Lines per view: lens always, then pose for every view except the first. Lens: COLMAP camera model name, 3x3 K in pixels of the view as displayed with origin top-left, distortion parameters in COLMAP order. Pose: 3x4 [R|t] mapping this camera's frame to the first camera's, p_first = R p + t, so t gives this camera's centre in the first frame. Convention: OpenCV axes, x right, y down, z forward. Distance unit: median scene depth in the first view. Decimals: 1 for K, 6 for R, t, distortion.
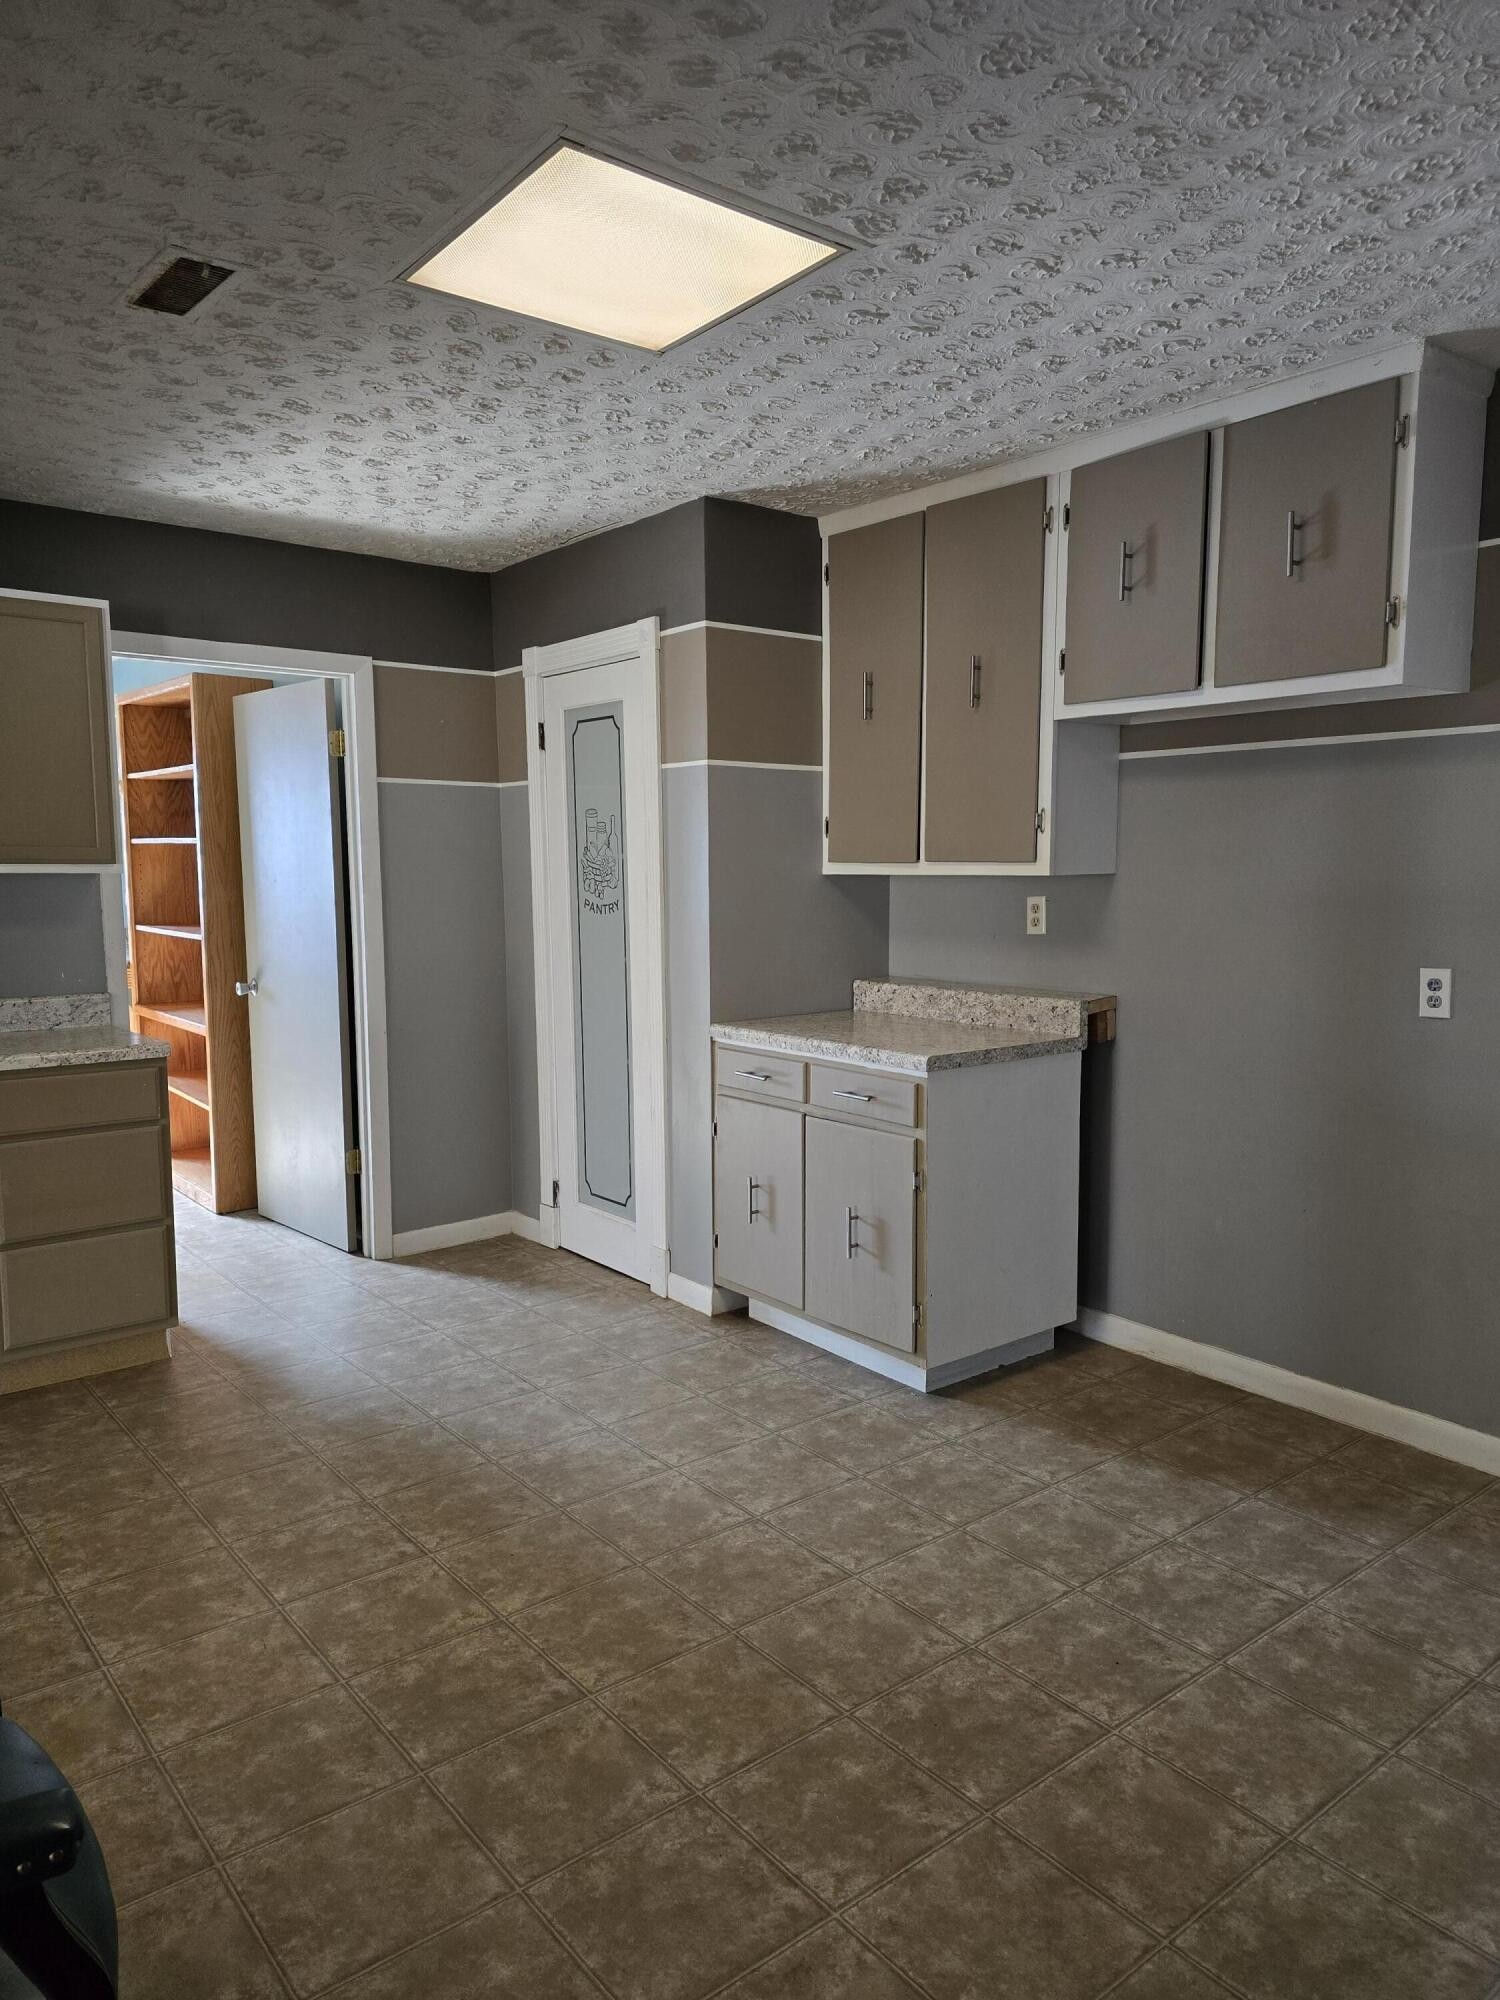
lens RADIAL K [[1348.5, 0, 767.9], [0, 1348.5, 1003.7], [0, 0, 1]] dist [0.074557, -0.069259]
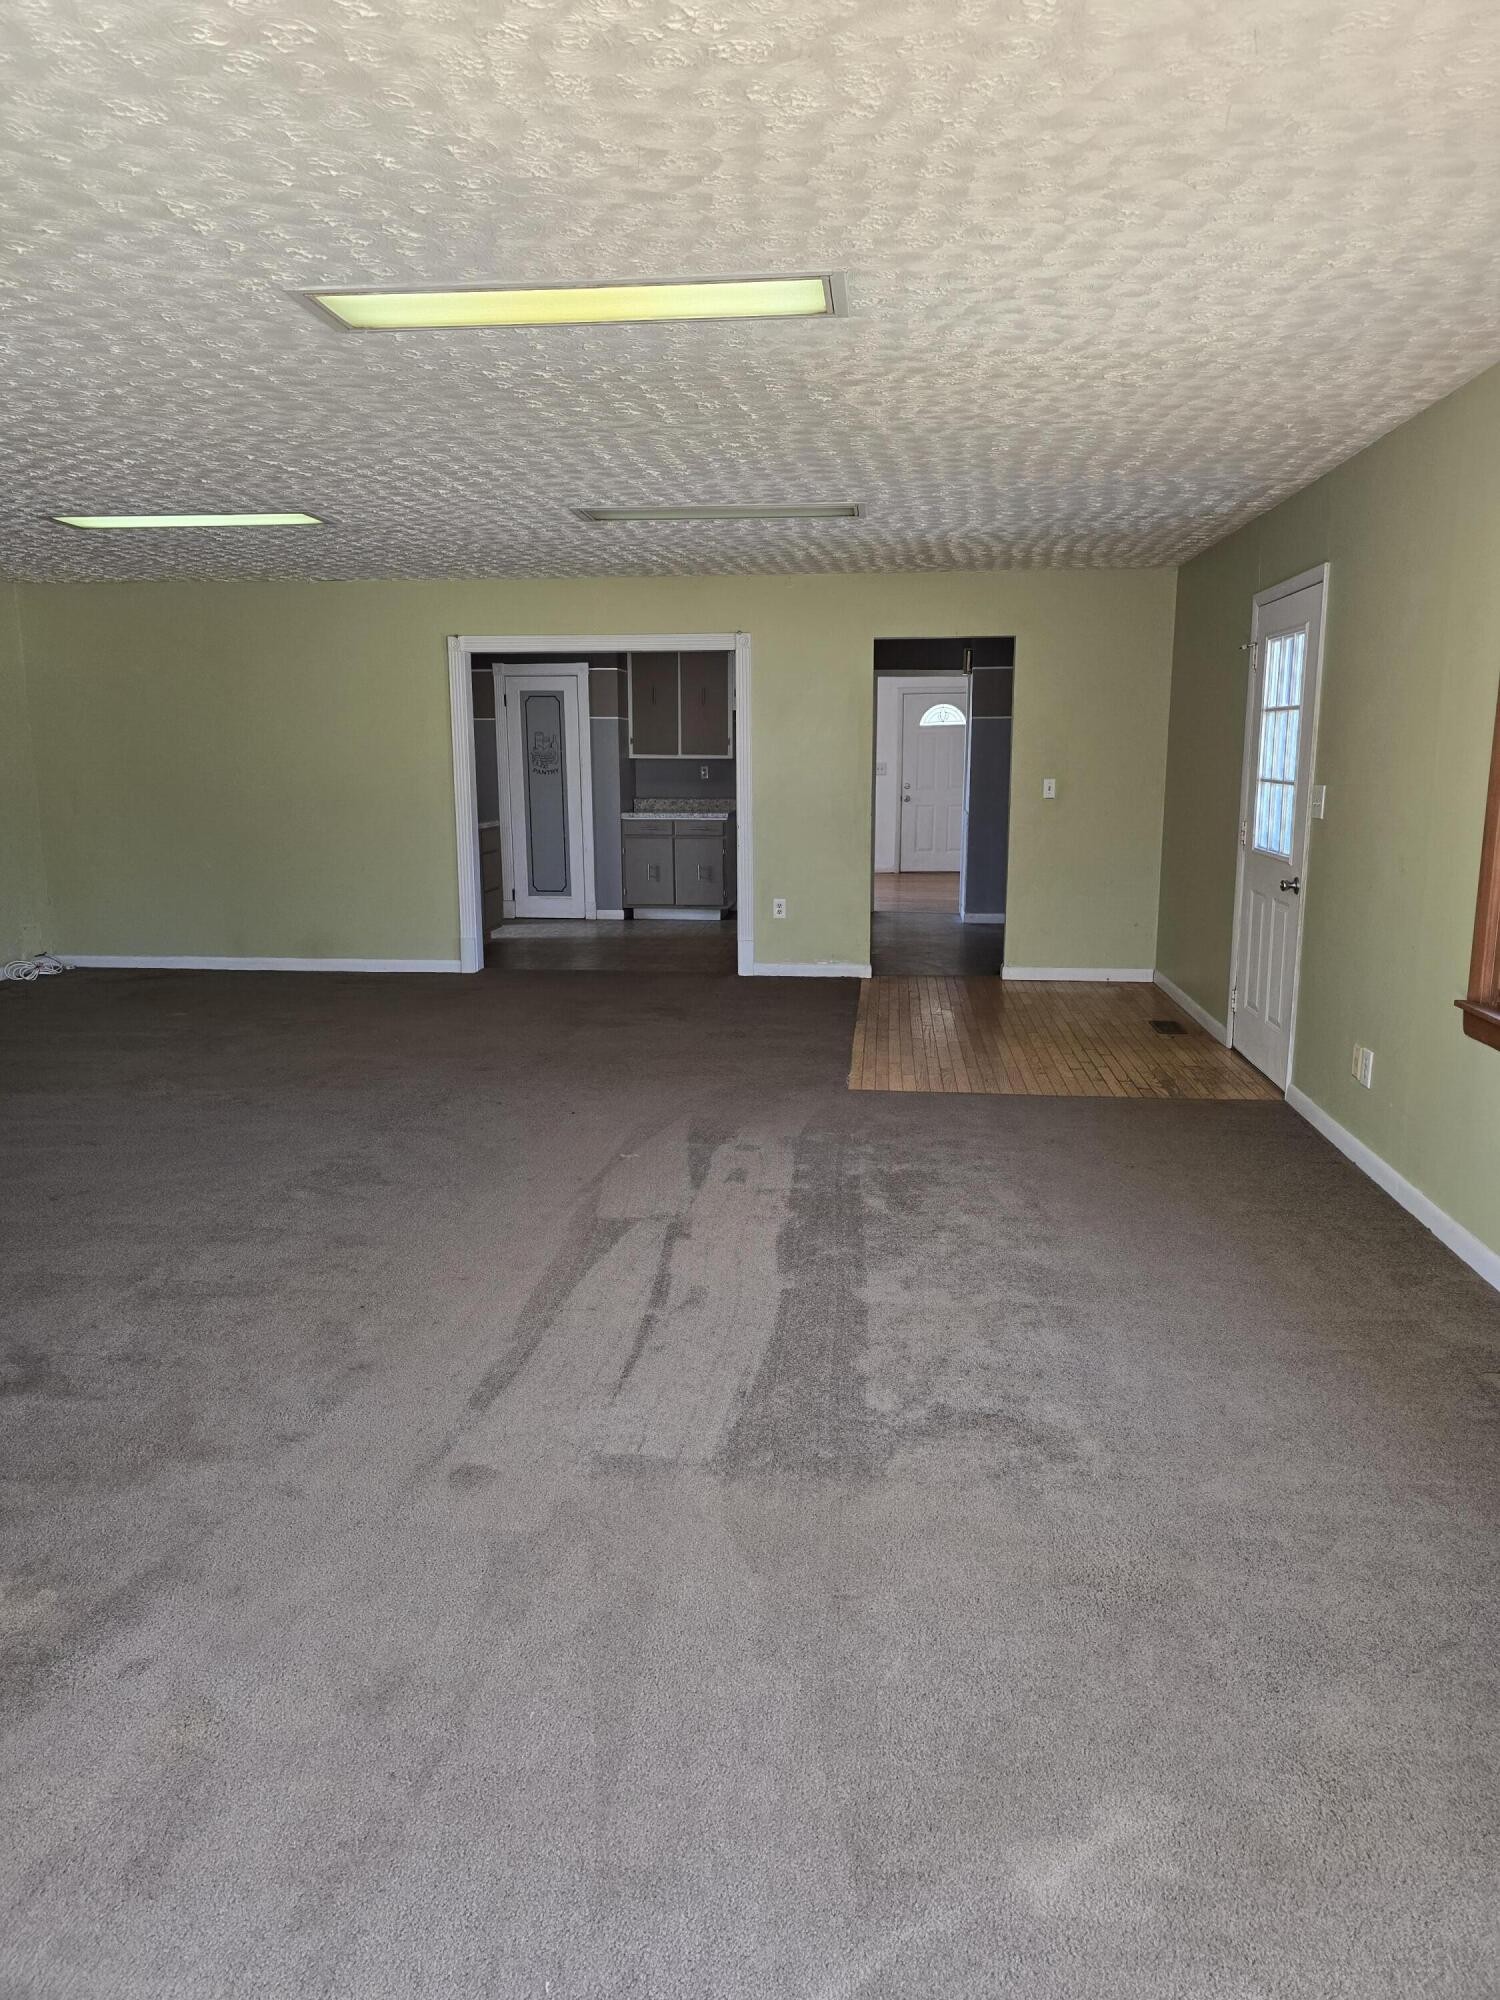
lens RADIAL K [[1341.0, 0, 748.5], [0, 1341.0, 1005.6], [0, 0, 1]] dist [0.069905, -0.059730]
pose [[0.697130, -0.131412, 0.704798, -1.753494], [0.077130, 0.991099, 0.108504, 0.121368], [-0.712783, -0.021280, 0.701061, -1.070077]]
